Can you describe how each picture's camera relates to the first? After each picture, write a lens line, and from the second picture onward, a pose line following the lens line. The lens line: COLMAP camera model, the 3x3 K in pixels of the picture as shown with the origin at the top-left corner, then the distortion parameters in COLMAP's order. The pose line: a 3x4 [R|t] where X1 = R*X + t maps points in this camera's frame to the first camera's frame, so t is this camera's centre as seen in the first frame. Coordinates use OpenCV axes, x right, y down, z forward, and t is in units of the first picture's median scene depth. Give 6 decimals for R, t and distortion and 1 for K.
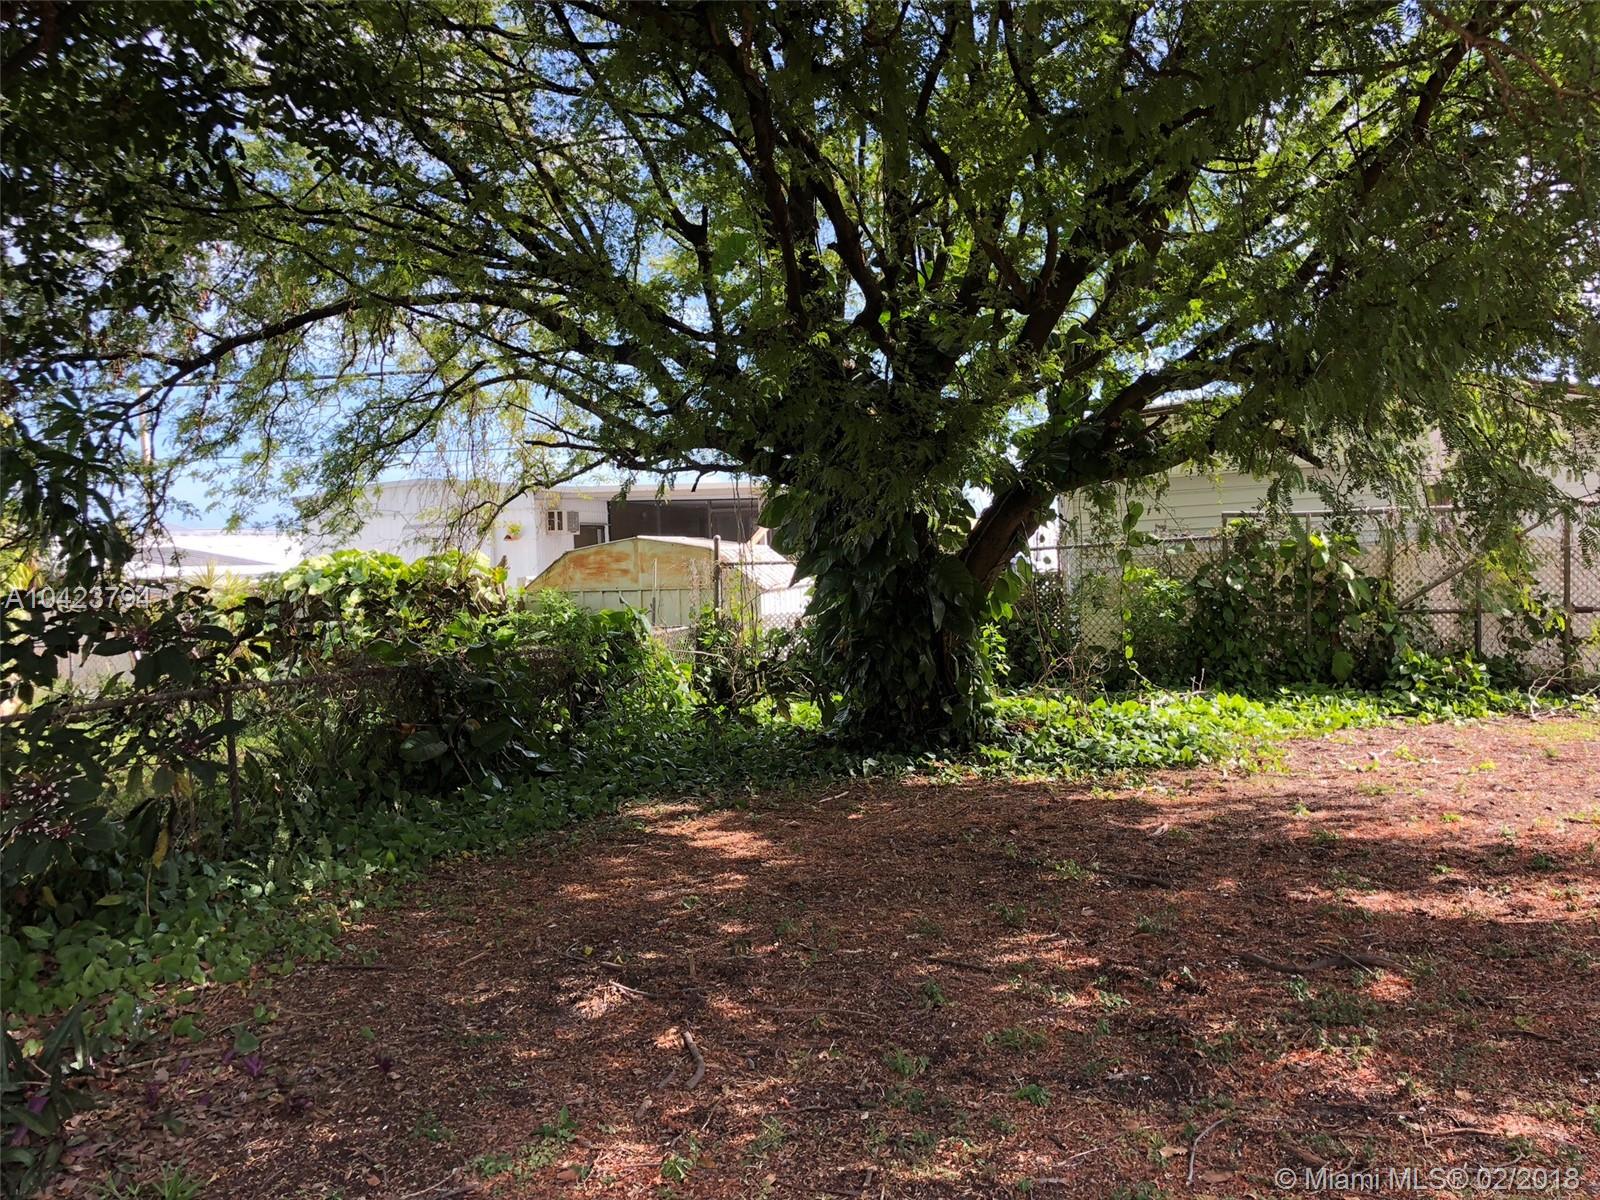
lens RADIAL K [[1312.6, 0, 789.9], [0, 1312.6, 577.5], [0, 0, 1]] dist [0.035910, -0.048421]
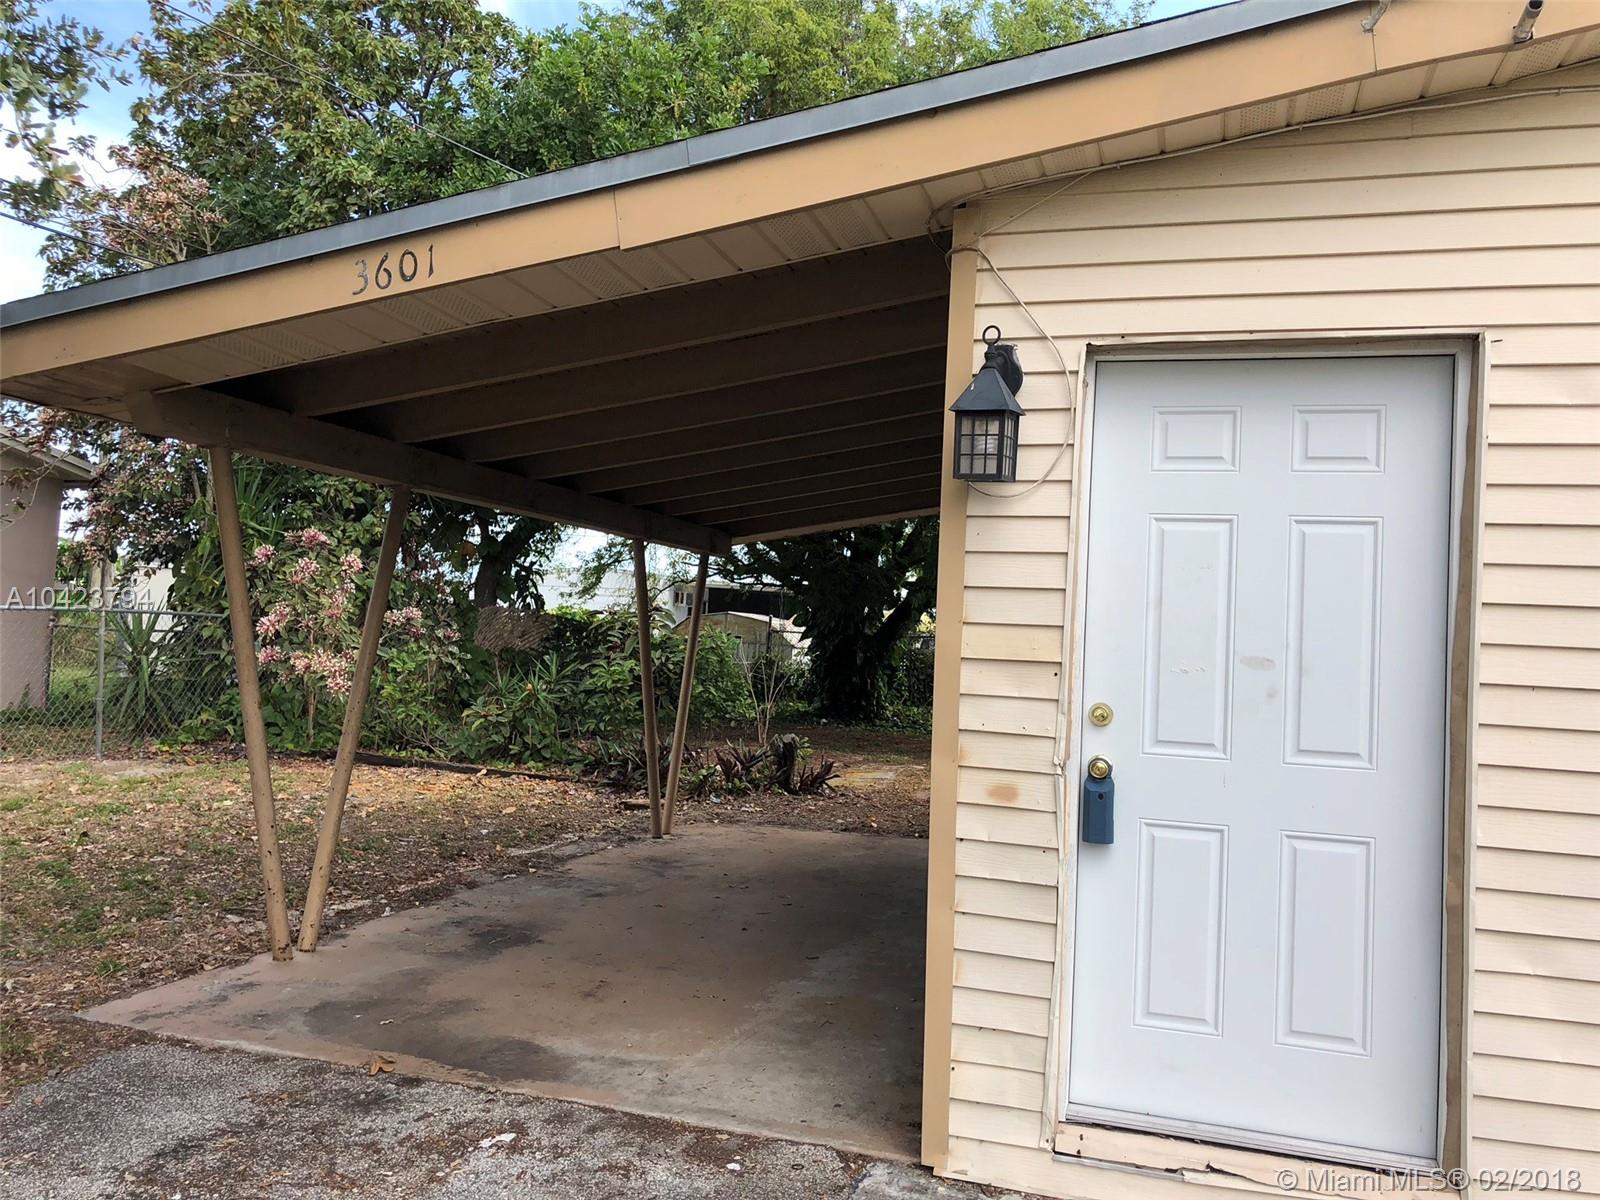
lens RADIAL K [[1312.6, 0, 801.2], [0, 1312.6, 583.2], [0, 0, 1]] dist [0.035910, -0.048421]
pose [[0.995194, 0.087100, -0.044748, 0.075784], [-0.089418, 0.994598, -0.052717, 0.018868], [0.039914, 0.056465, 0.997606, -0.955078]]
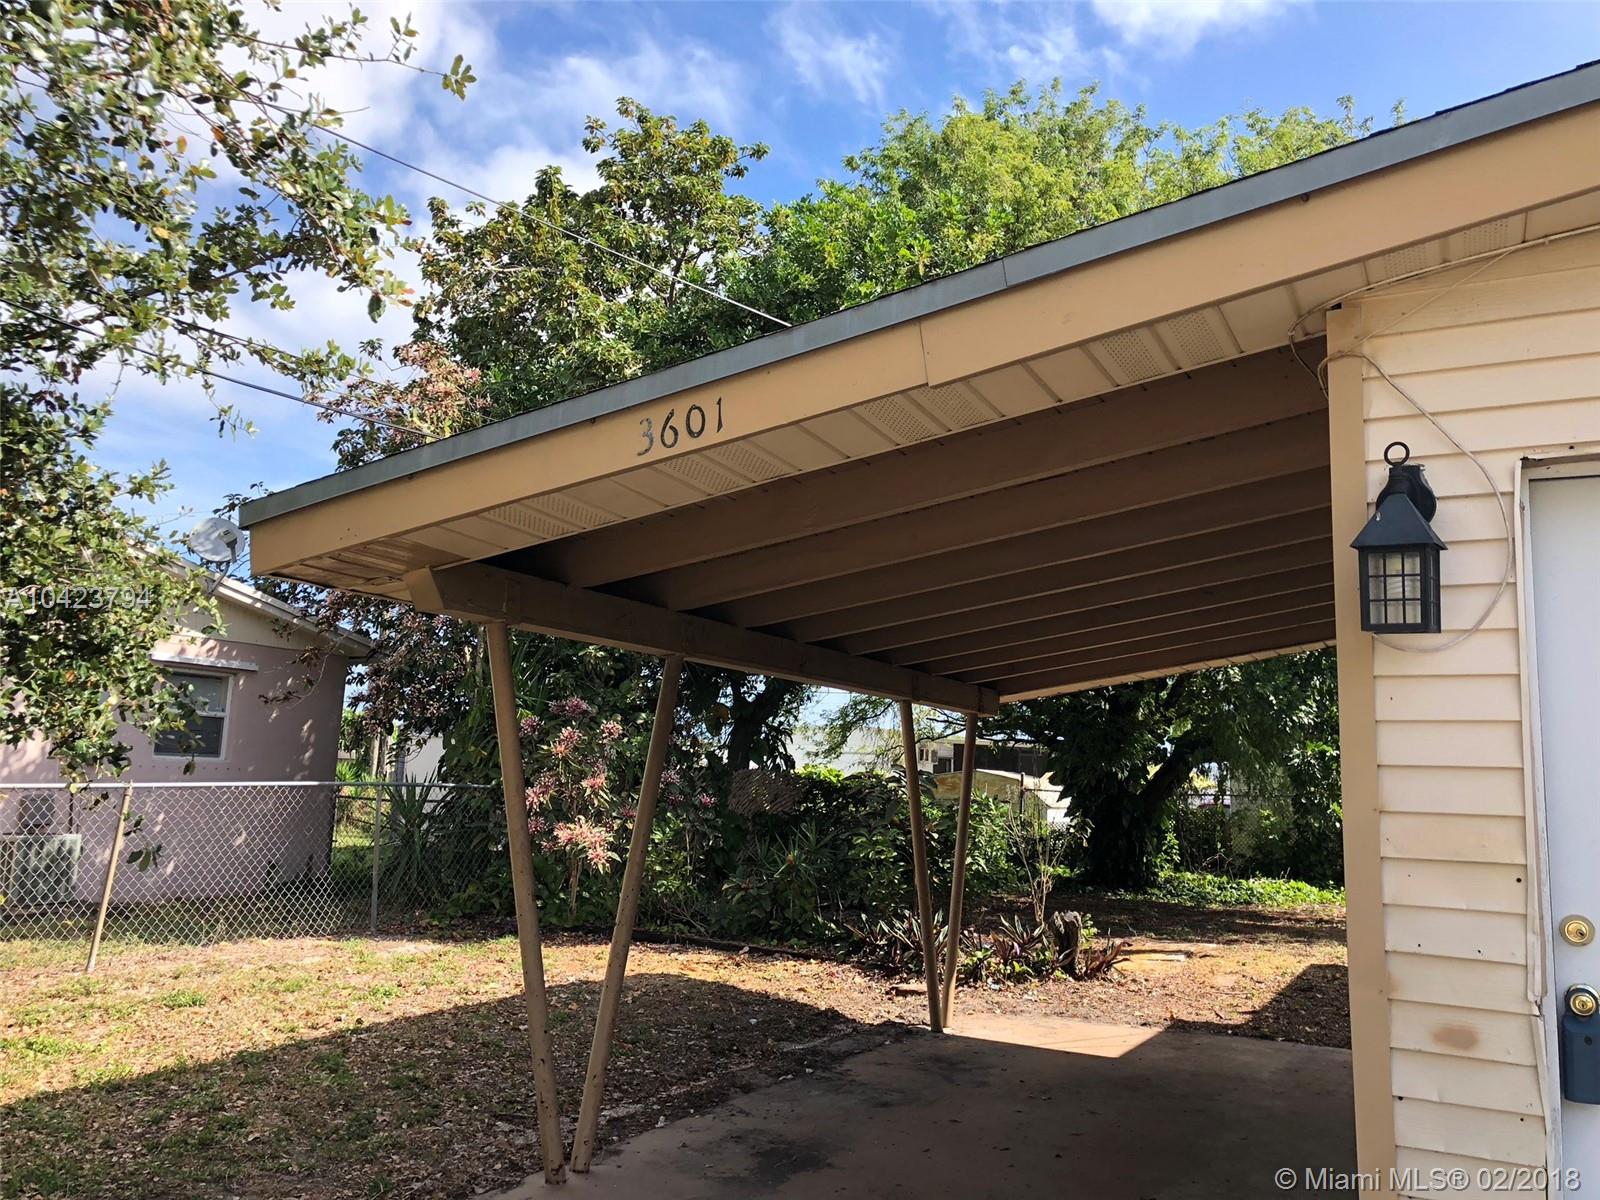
lens RADIAL K [[1312.6, 0, 785.3], [0, 1312.6, 572.4], [0, 0, 1]] dist [0.035910, -0.048421]
pose [[0.970316, 0.038451, -0.238764, 0.053277], [-0.078432, 0.983950, -0.160281, 0.013460], [0.228769, 0.174250, 0.957759, -0.919256]]
